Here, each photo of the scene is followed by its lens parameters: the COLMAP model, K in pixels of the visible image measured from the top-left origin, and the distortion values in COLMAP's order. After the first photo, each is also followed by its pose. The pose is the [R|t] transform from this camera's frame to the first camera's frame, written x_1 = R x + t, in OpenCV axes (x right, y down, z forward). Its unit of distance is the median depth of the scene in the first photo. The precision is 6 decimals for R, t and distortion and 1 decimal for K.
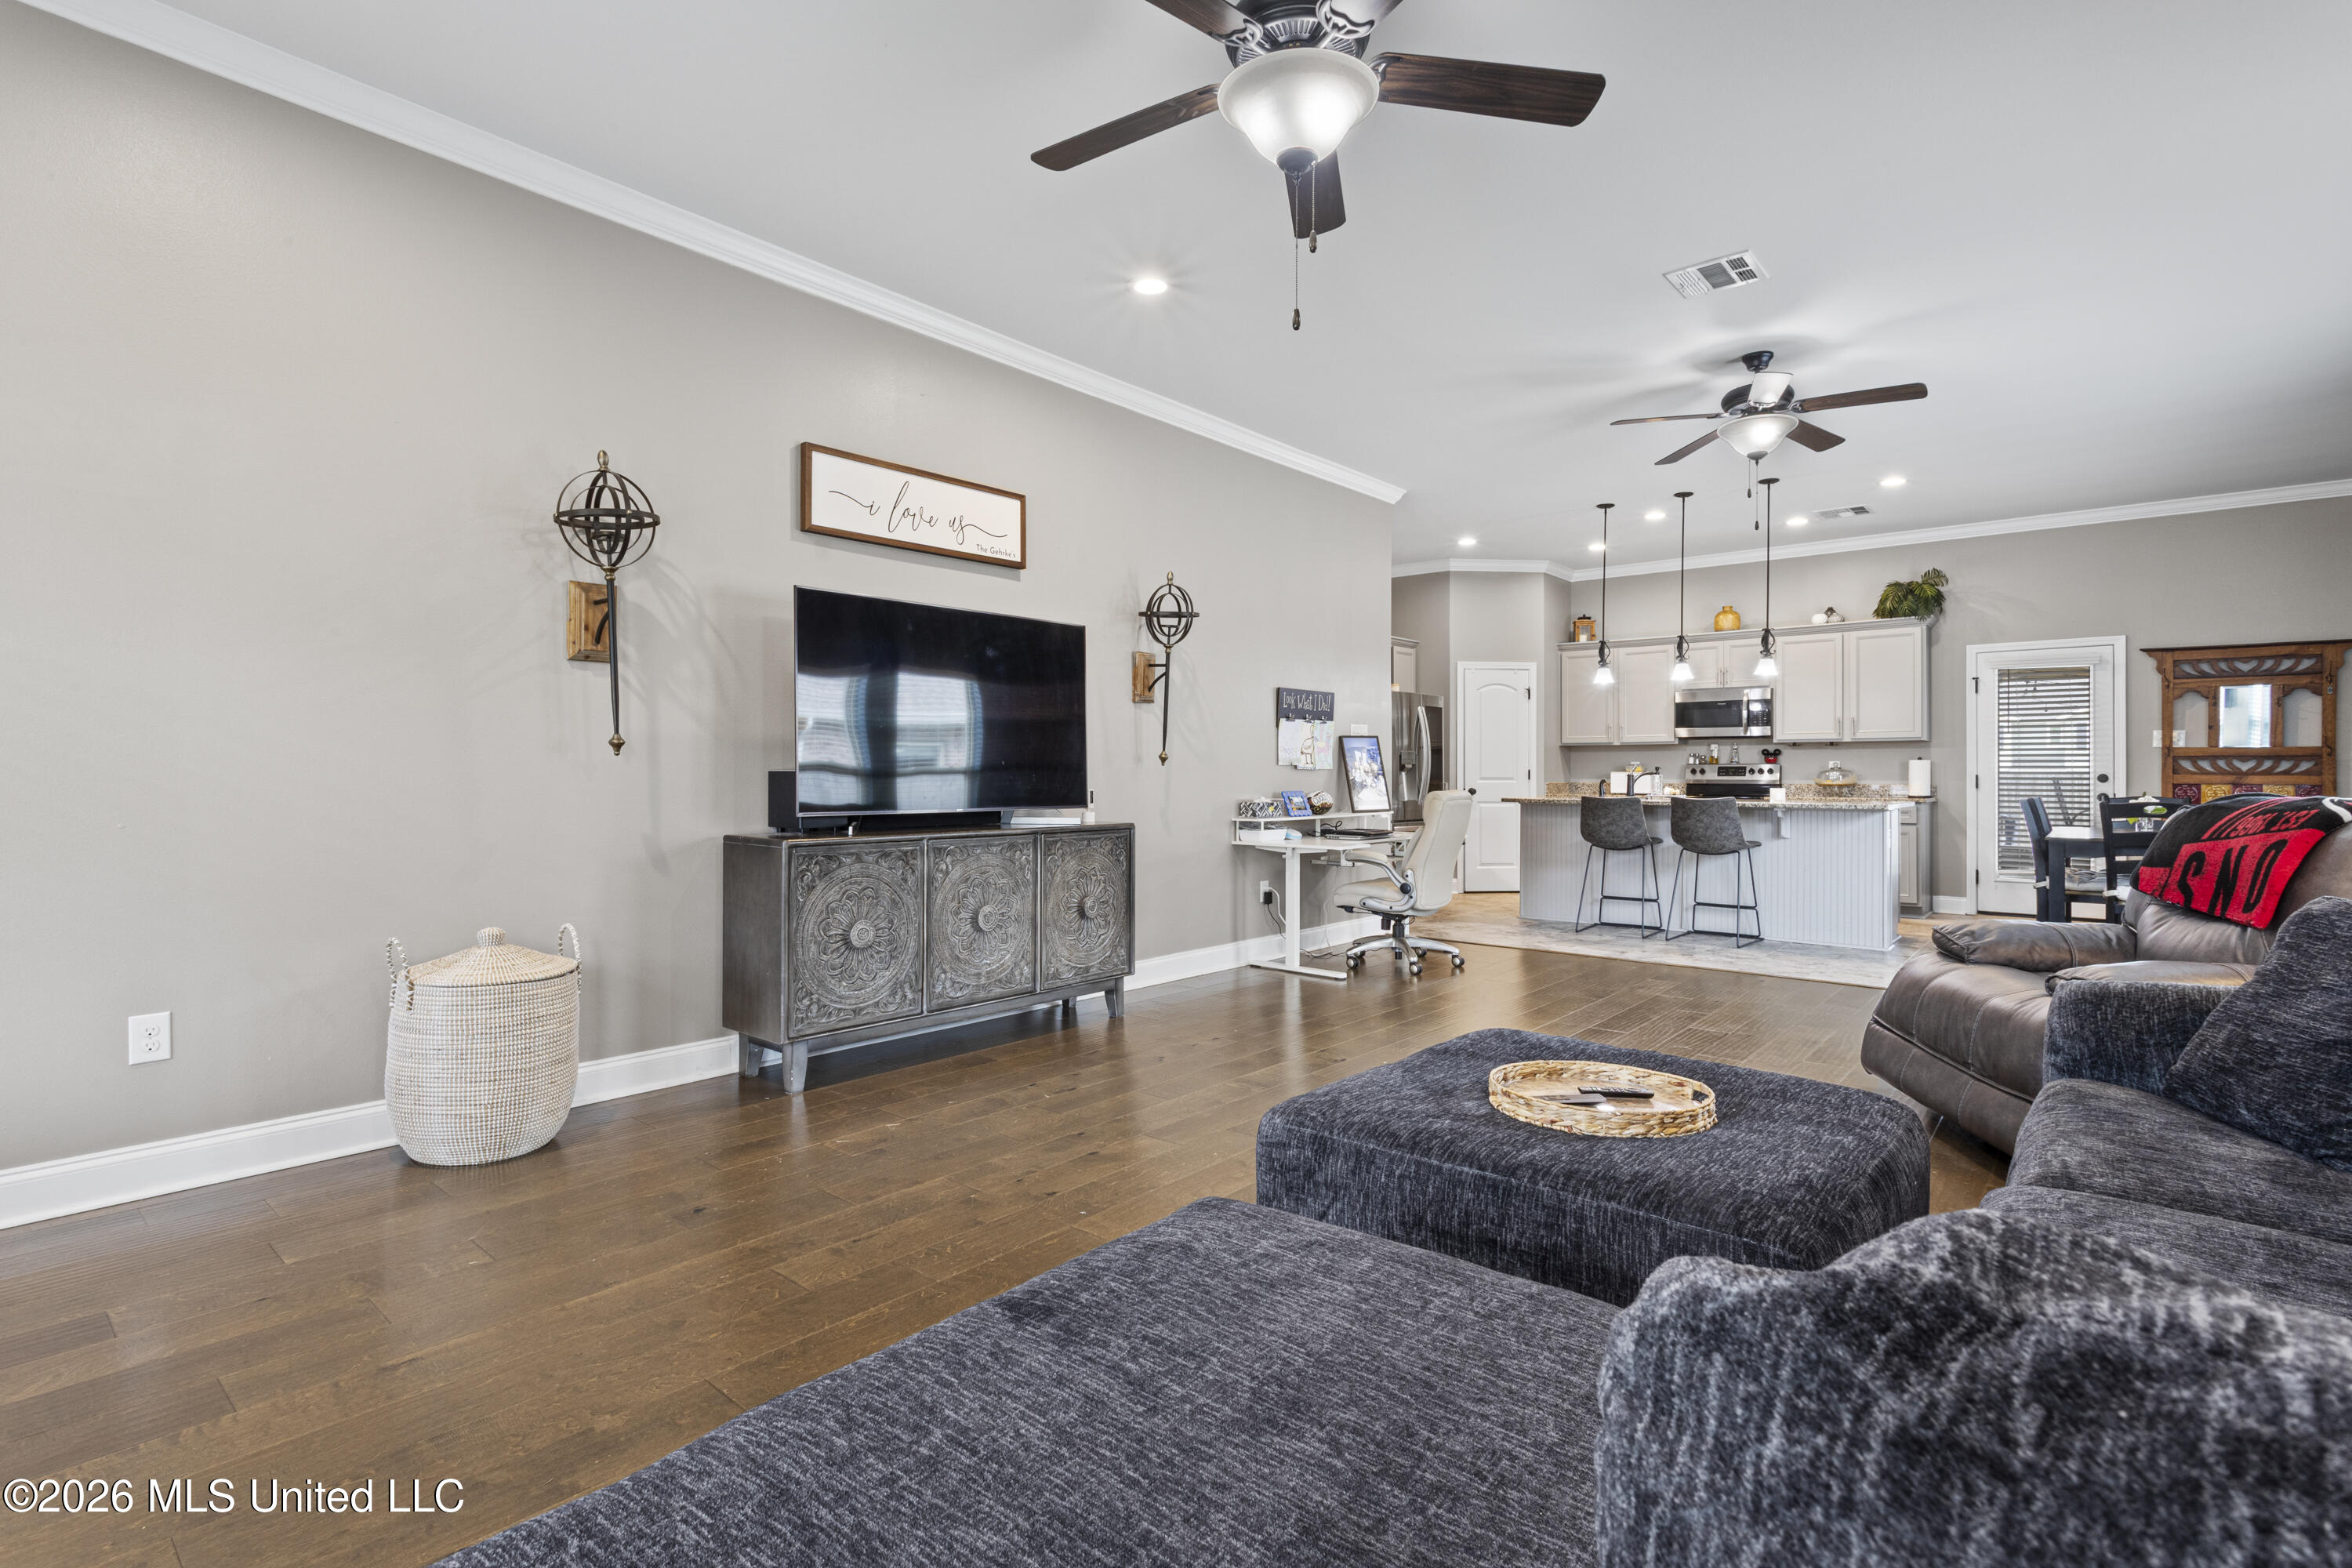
lens RADIAL K [[1127.4, 0, 1164.7], [0, 1127.4, 769.4], [0, 0, 1]] dist [0.002444, 0.002613]
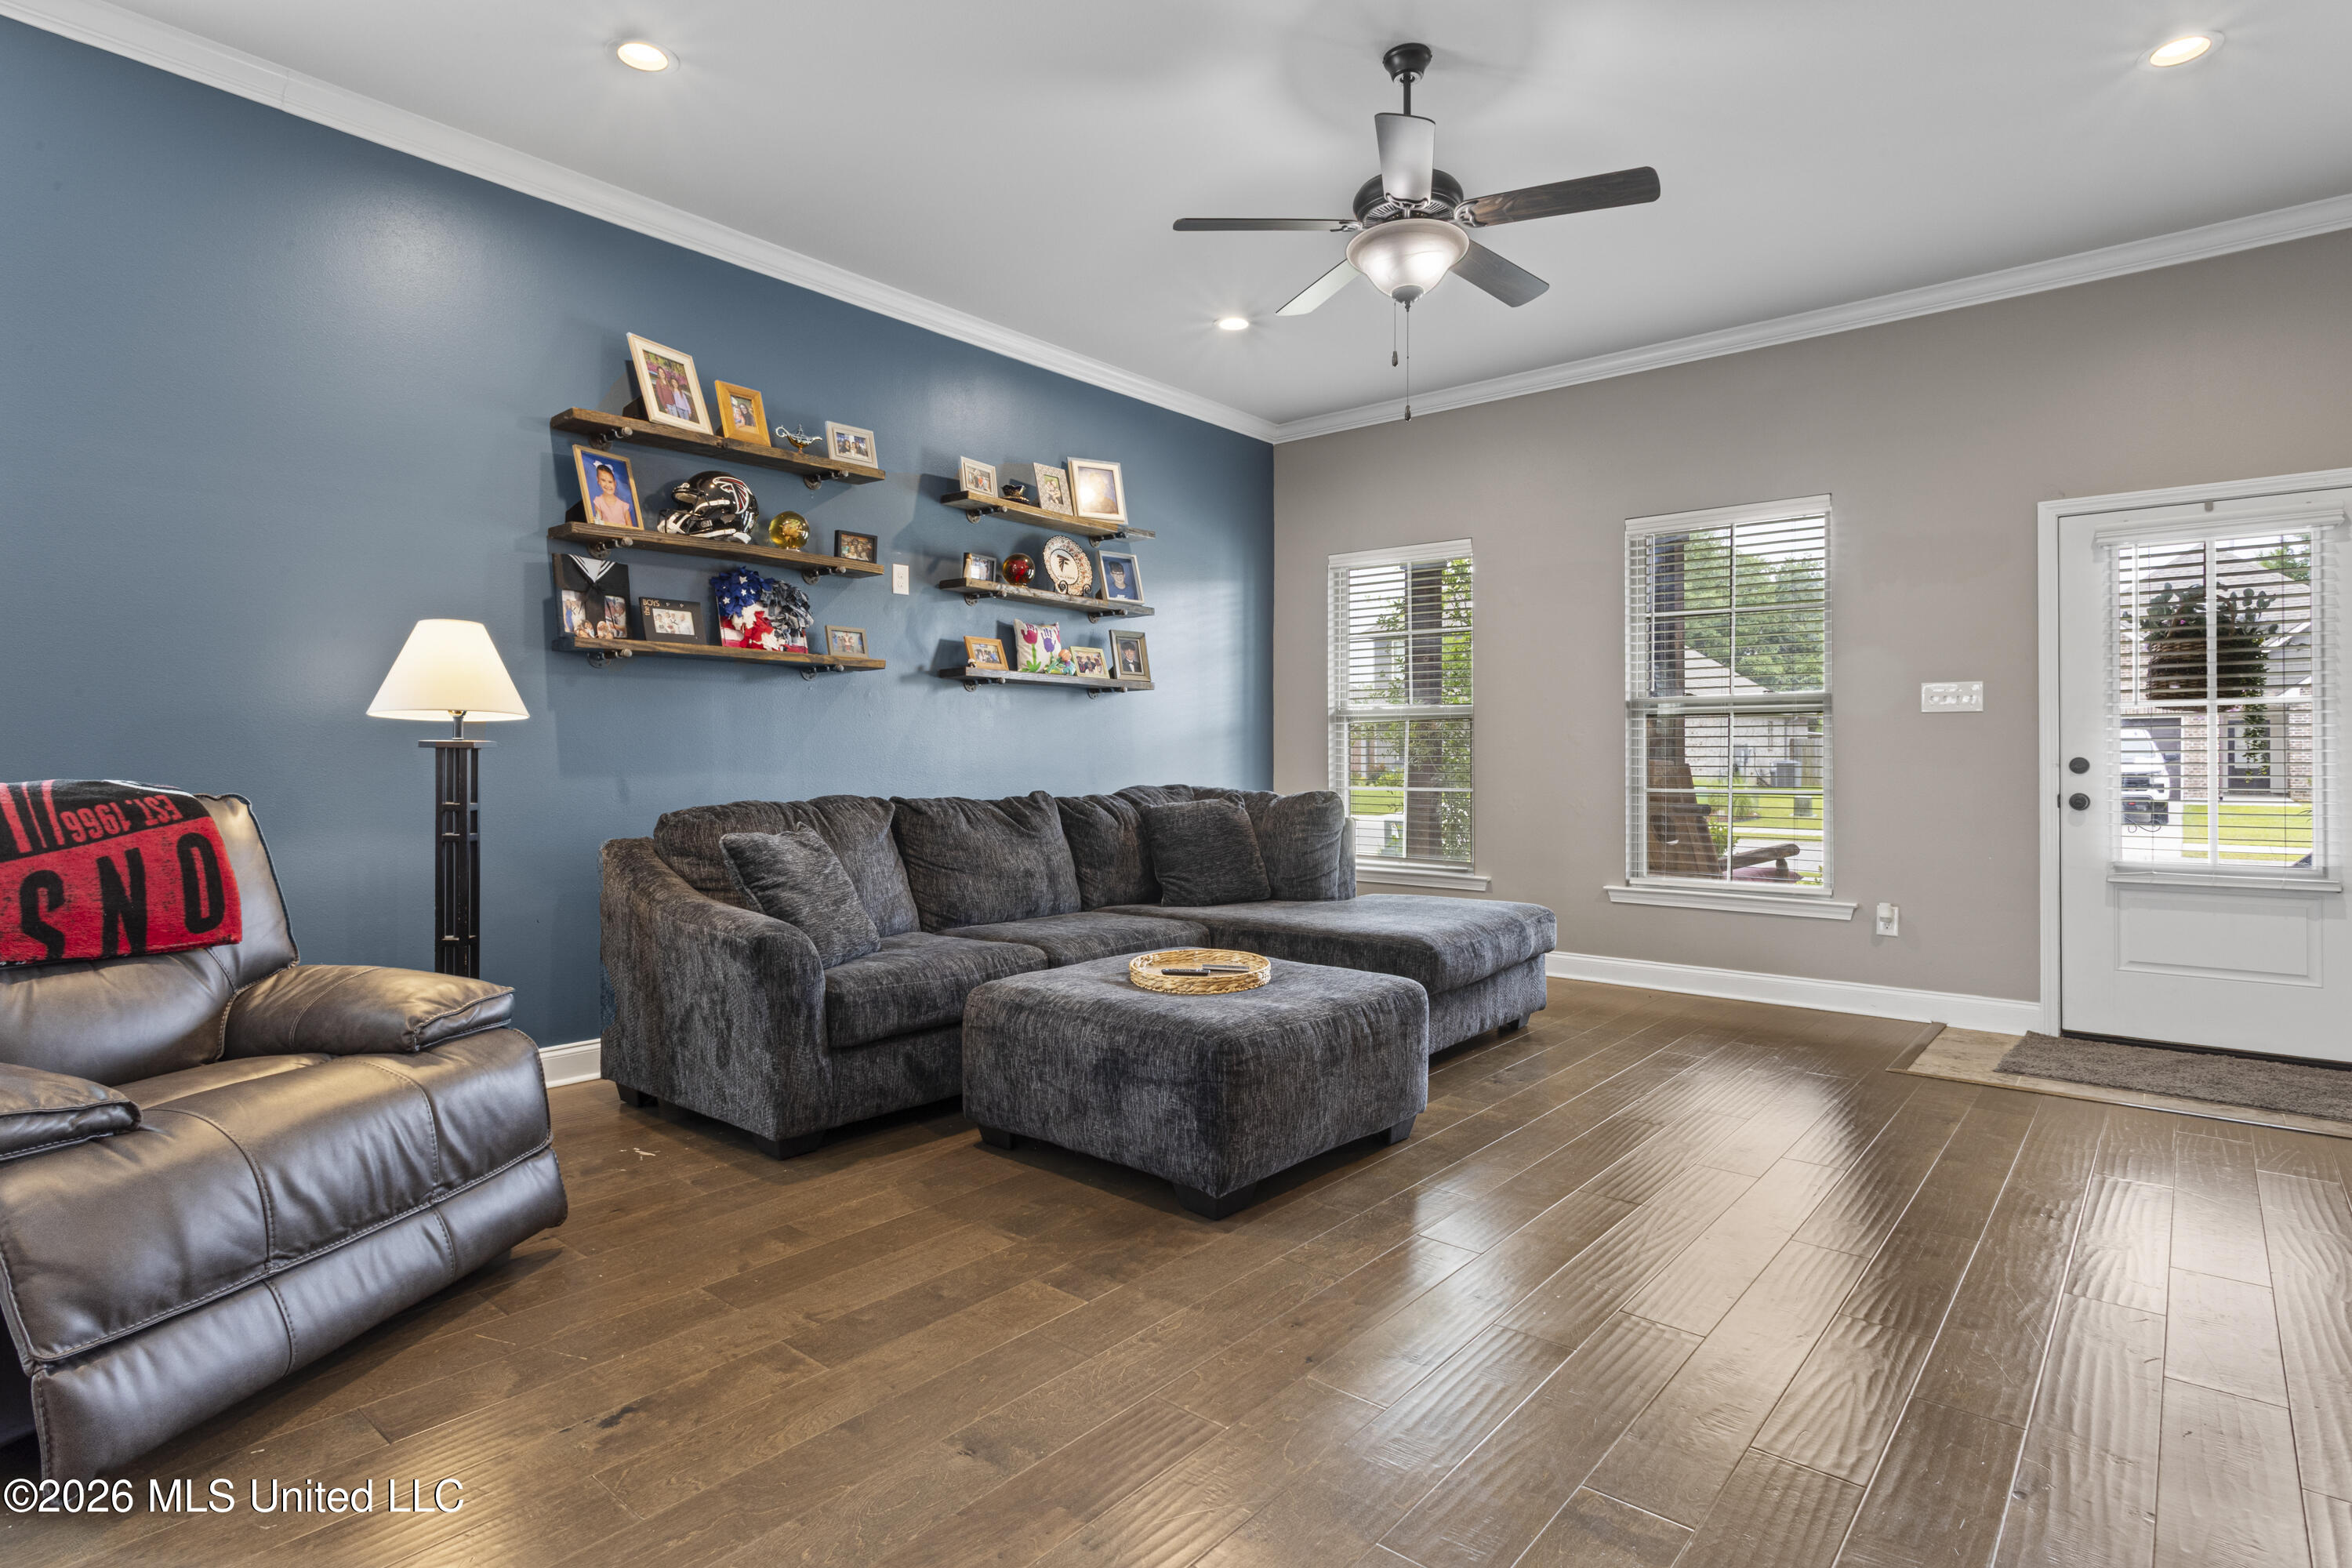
lens RADIAL K [[1220.4, 0, 1166.5], [0, 1220.4, 748.3], [0, 0, 1]] dist [-0.006558, -0.000495]
pose [[-0.999970, -0.004576, -0.006295, 0.123925], [-0.004496, 0.999908, -0.012813, 0.004092], [0.006353, -0.012784, -0.999898, 0.731031]]
